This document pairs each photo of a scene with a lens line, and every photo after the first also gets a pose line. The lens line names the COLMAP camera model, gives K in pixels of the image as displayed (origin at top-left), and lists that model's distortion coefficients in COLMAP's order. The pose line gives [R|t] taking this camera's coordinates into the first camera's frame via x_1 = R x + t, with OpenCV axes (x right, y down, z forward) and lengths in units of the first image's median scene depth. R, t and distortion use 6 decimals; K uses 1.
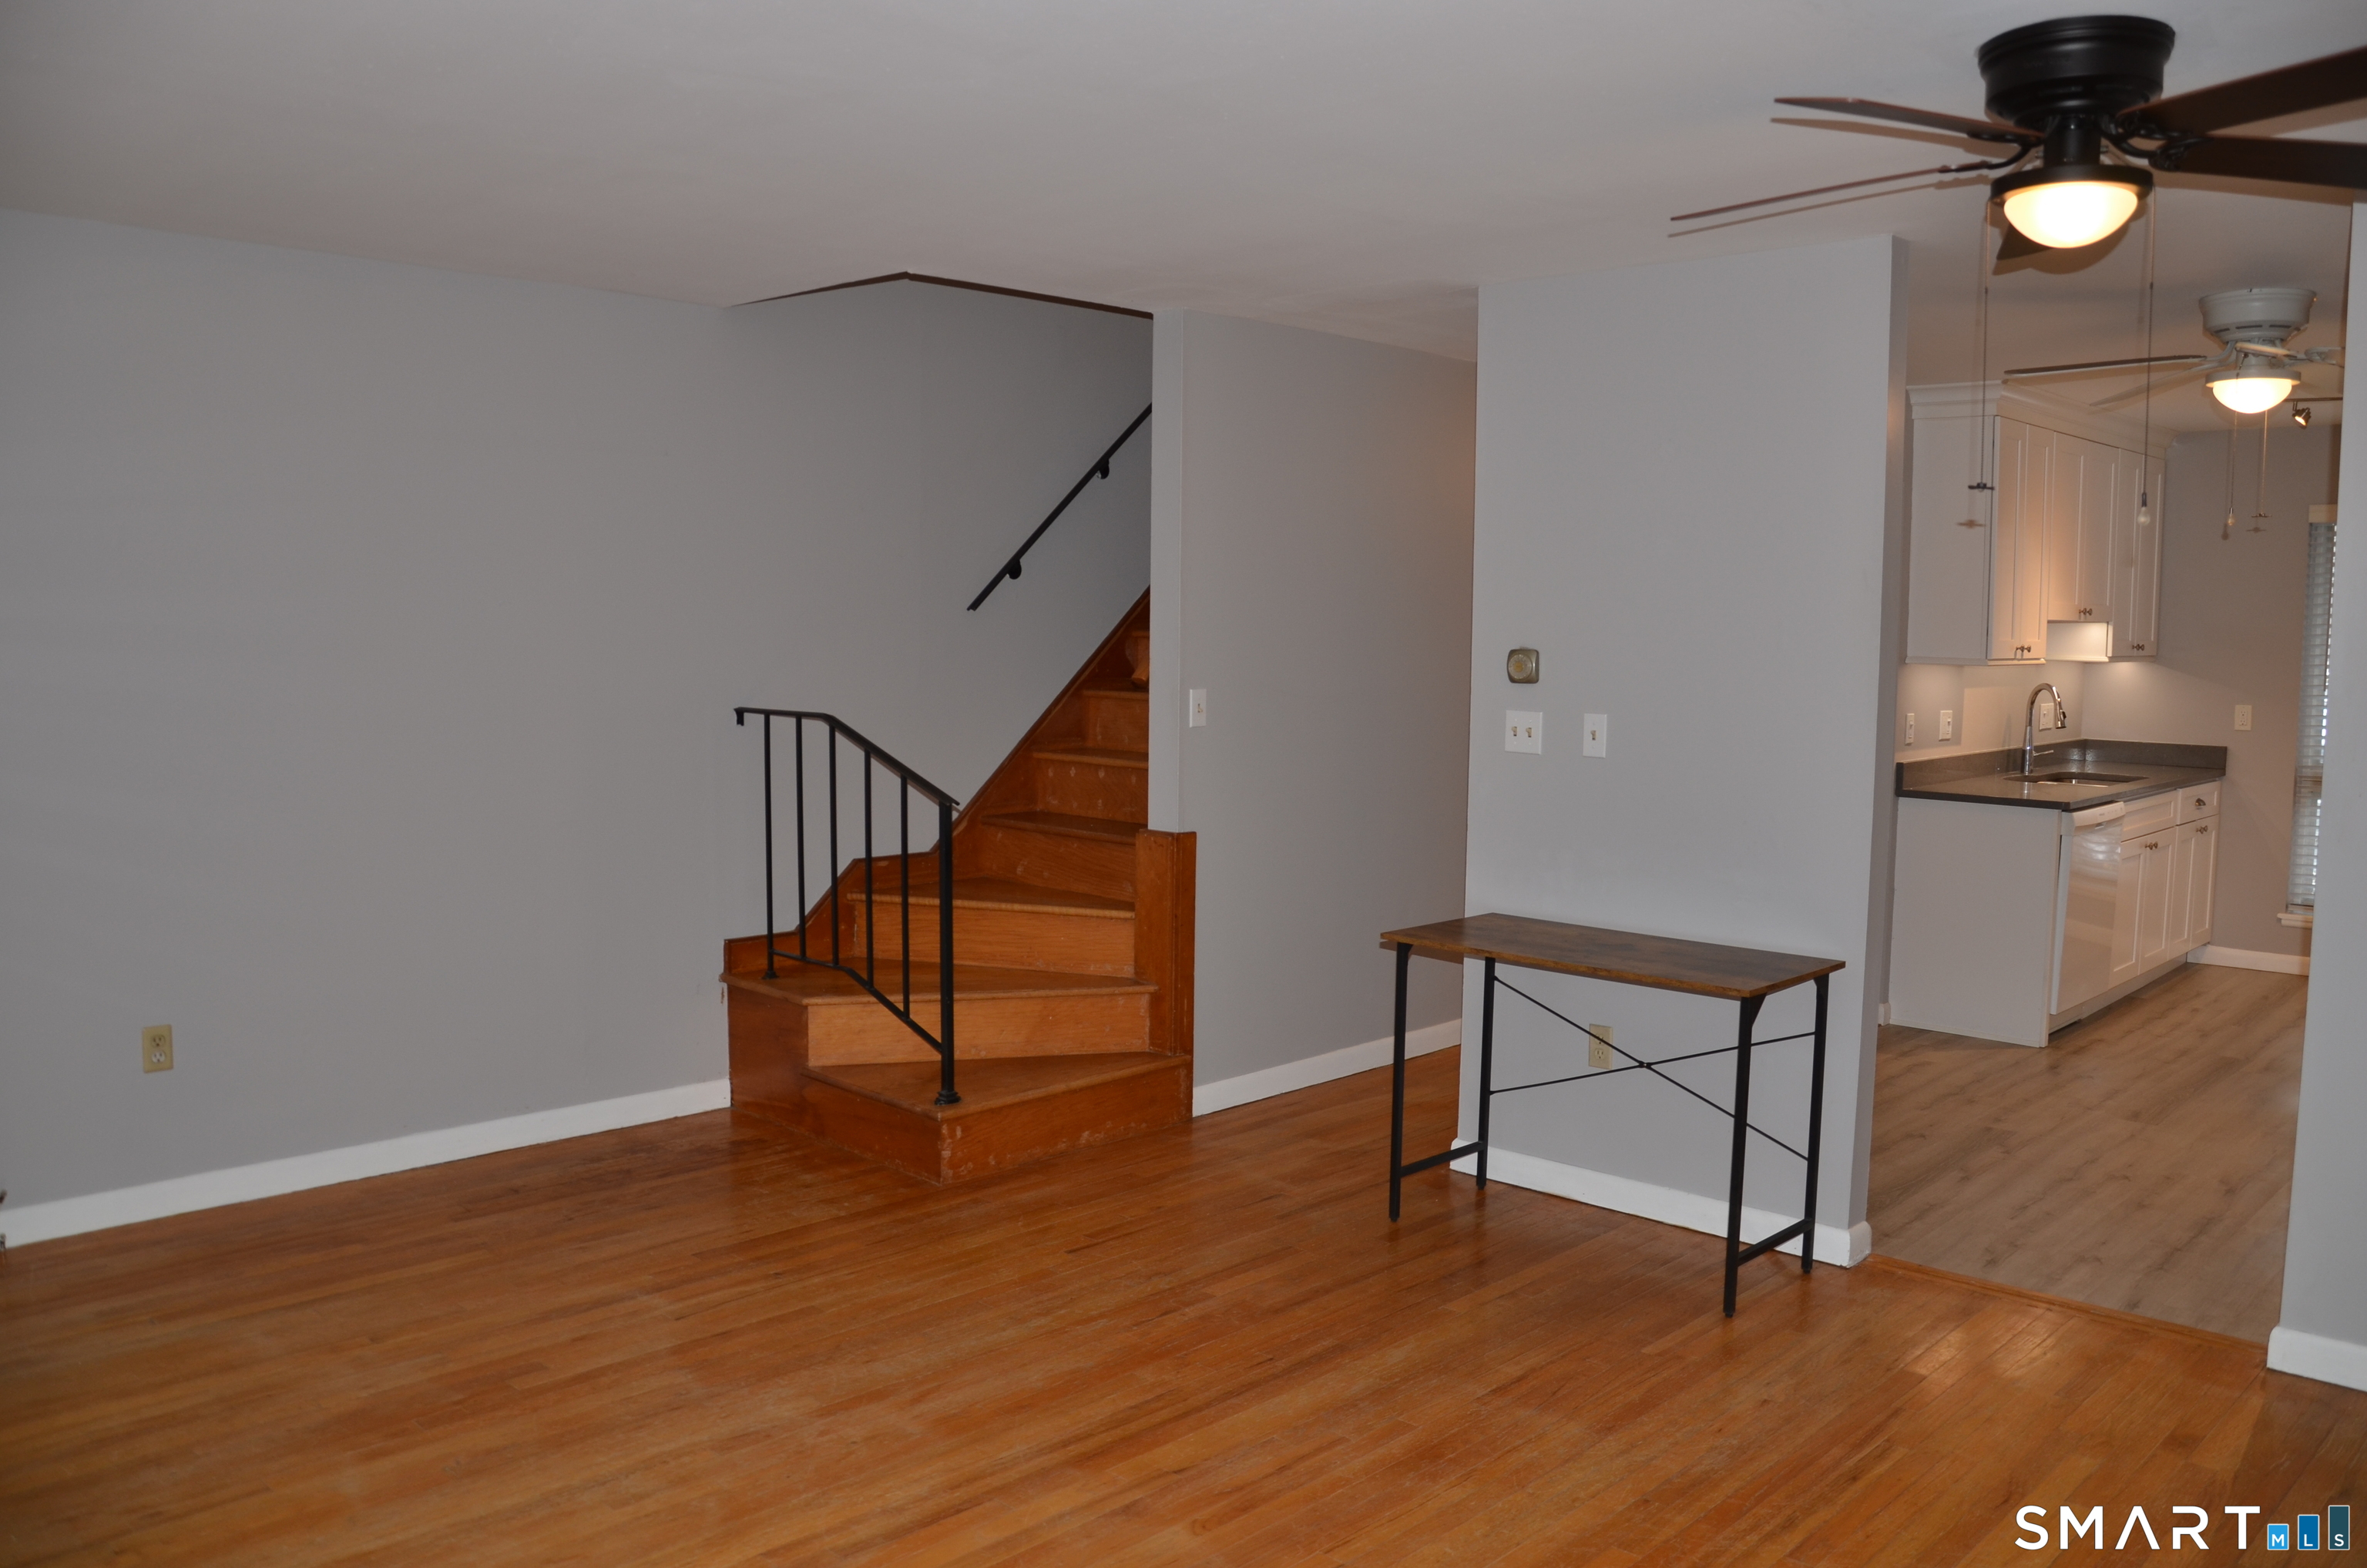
lens RADIAL K [[1843.8, 0, 1190.8], [0, 1843.8, 787.3], [0, 0, 1]] dist [-0.167720, 0.128492]
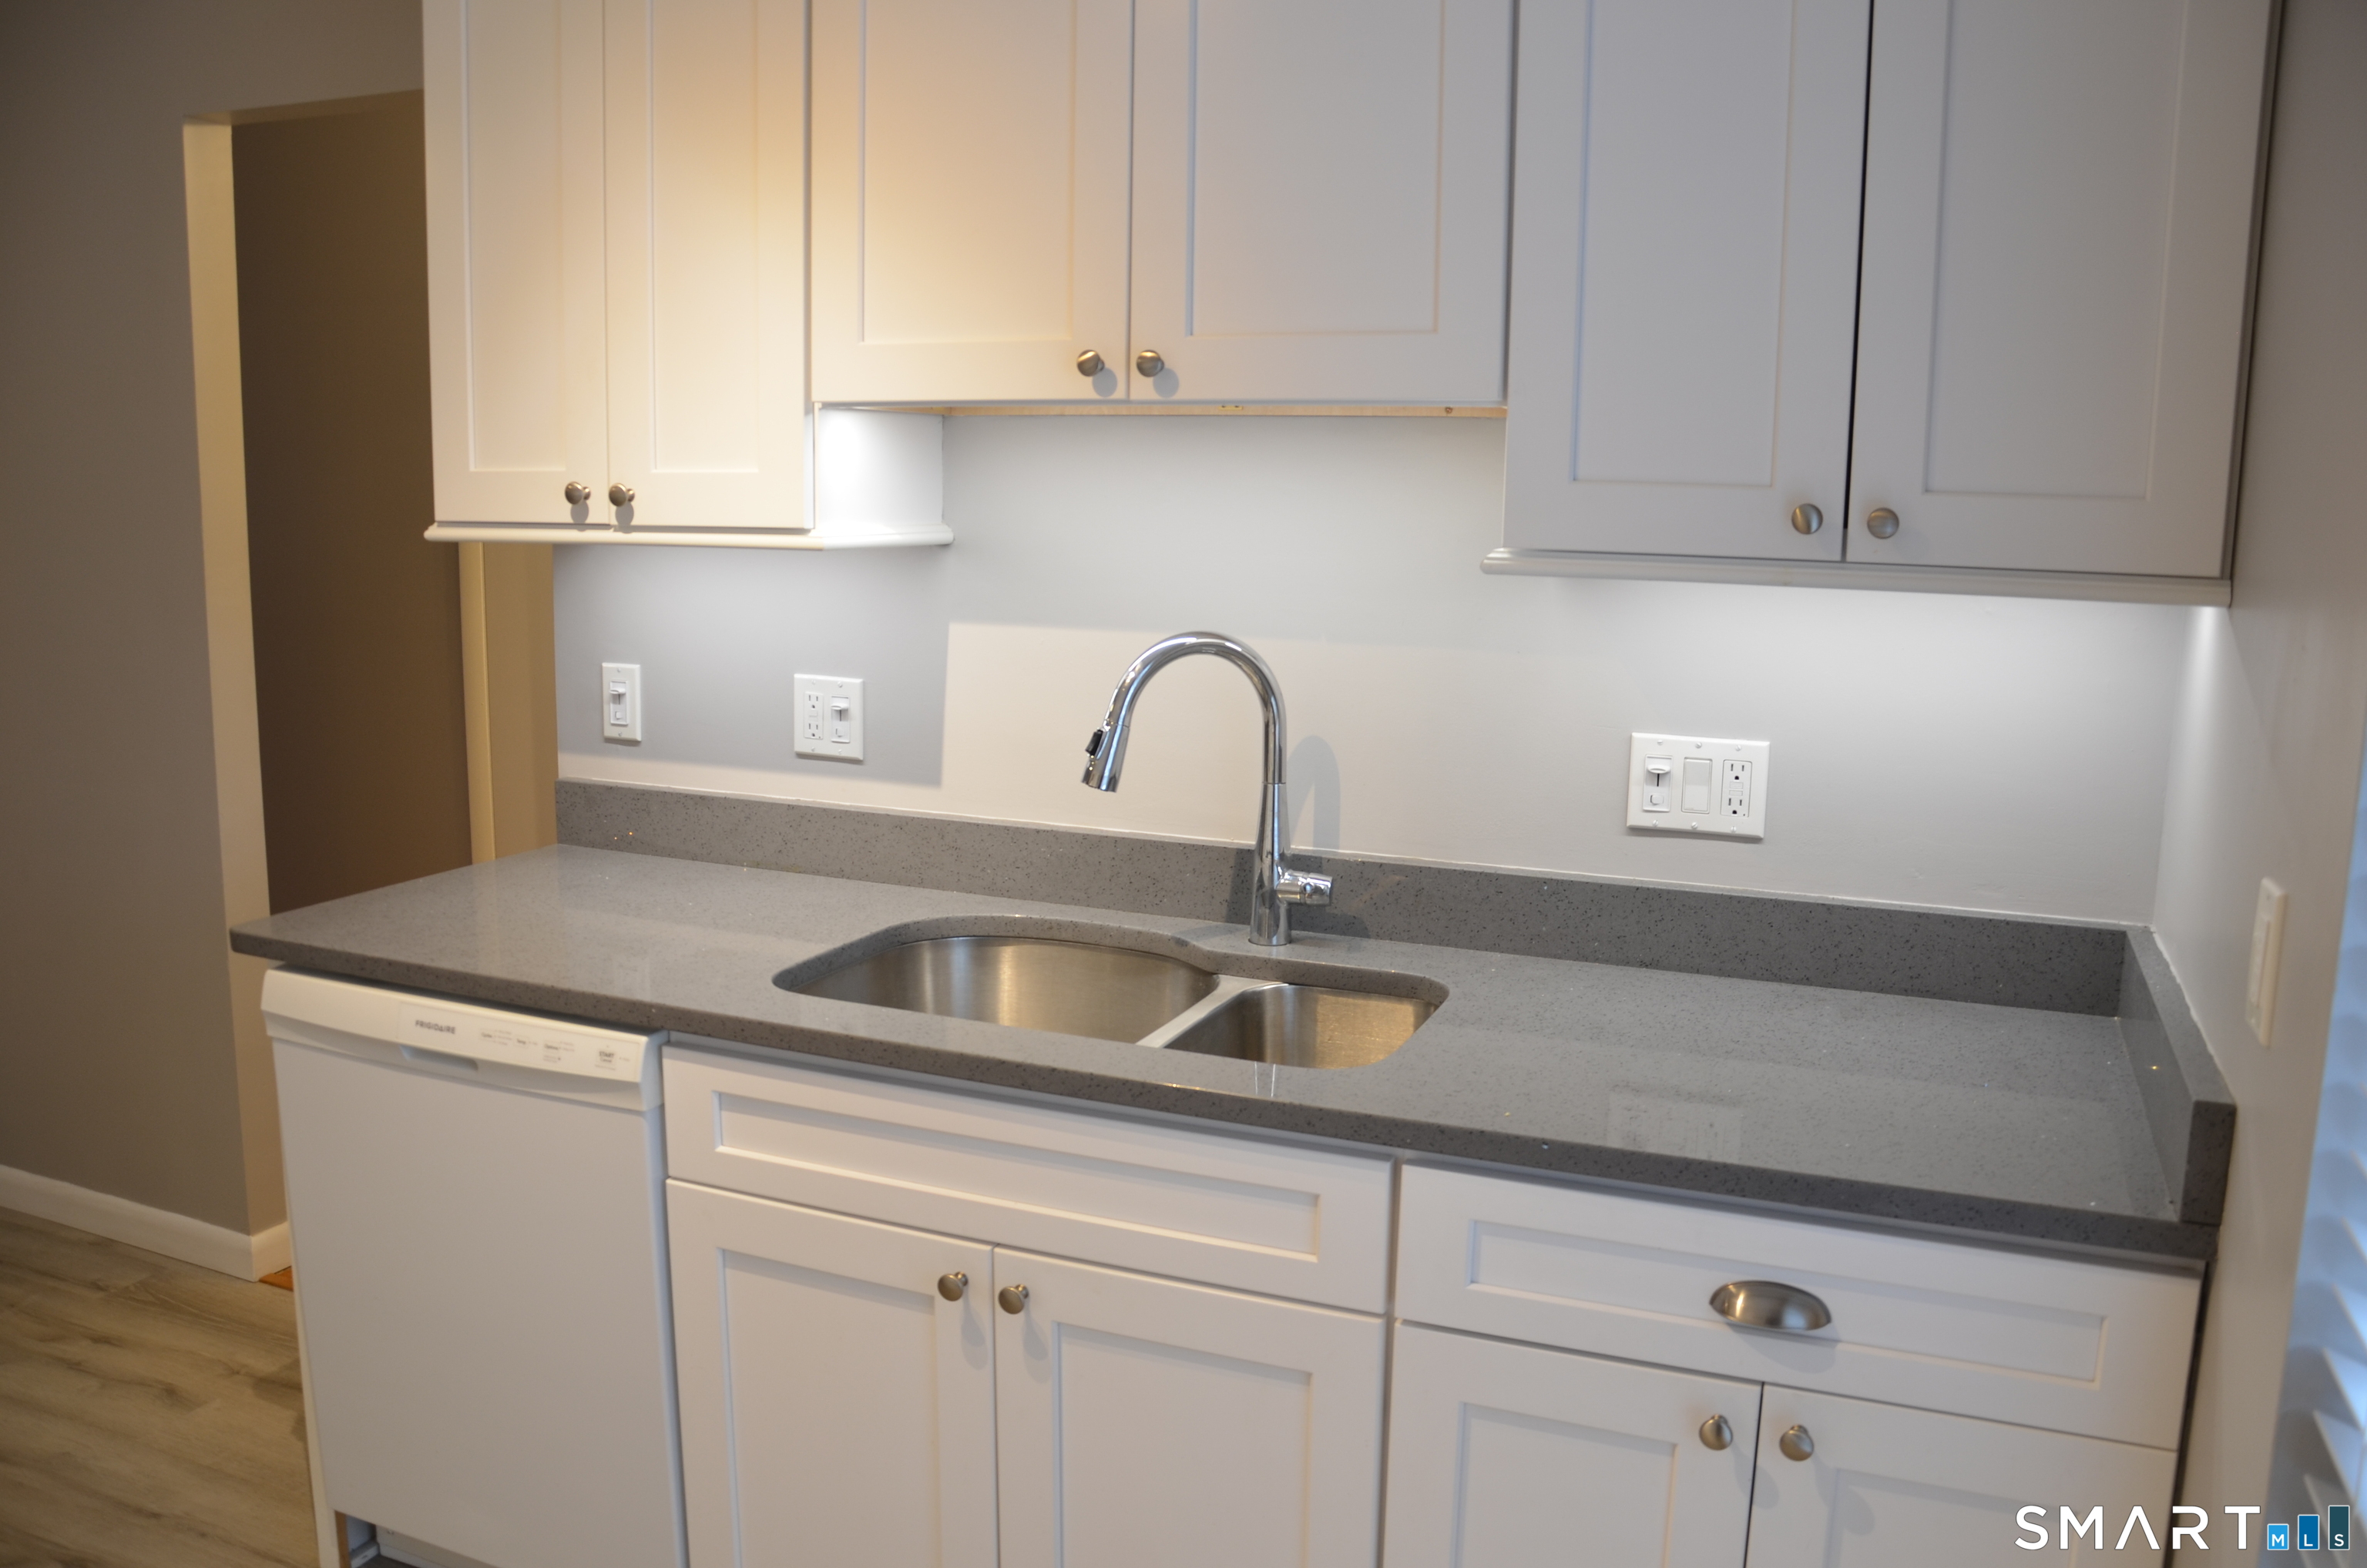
lens RADIAL K [[1843.8, 0, 1190.8], [0, 1843.8, 787.3], [0, 0, 1]] dist [-0.167720, 0.128492]
pose [[0.364045, 0.146302, -0.919819, 0.772661], [-0.101894, 0.987914, 0.116805, -0.069828], [0.925791, 0.051202, 0.374553, 0.918764]]
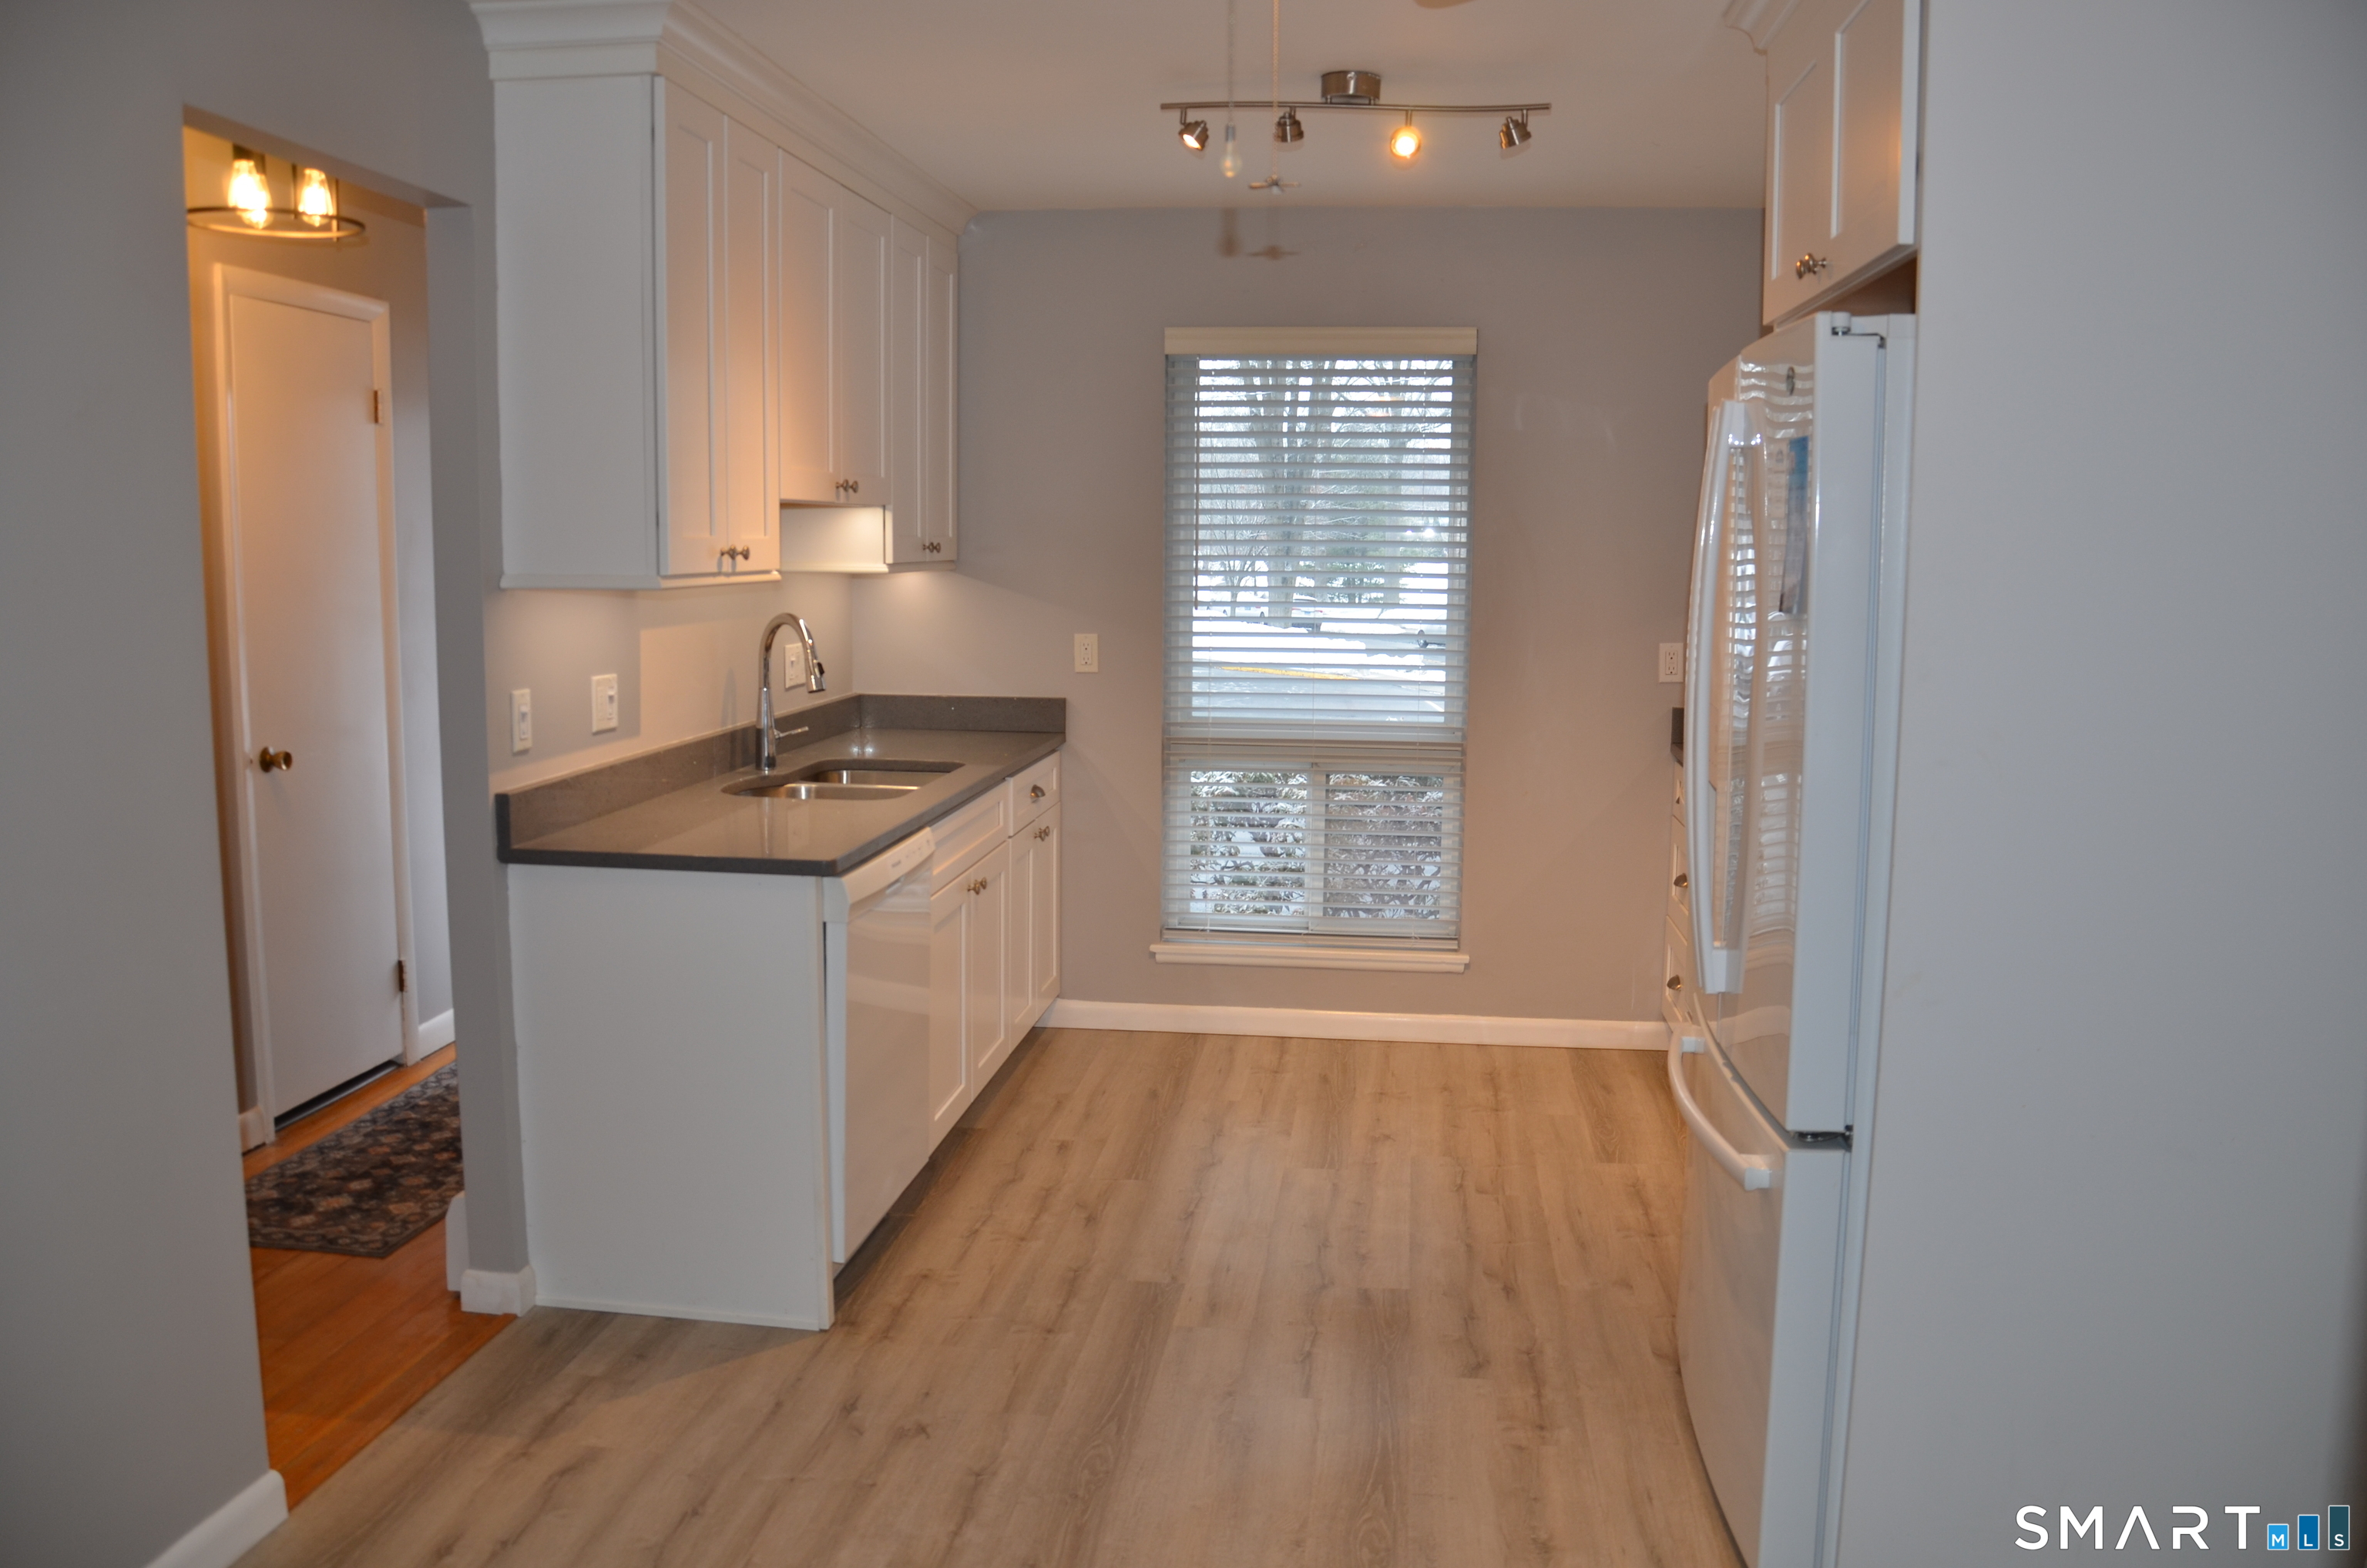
lens RADIAL K [[1843.8, 0, 1190.8], [0, 1843.8, 787.3], [0, 0, 1]] dist [-0.167720, 0.128492]
pose [[0.799728, -0.081843, 0.594757, 0.237446], [0.052865, 0.996416, 0.066030, -0.035749], [-0.598030, -0.021364, 0.801189, 0.467439]]
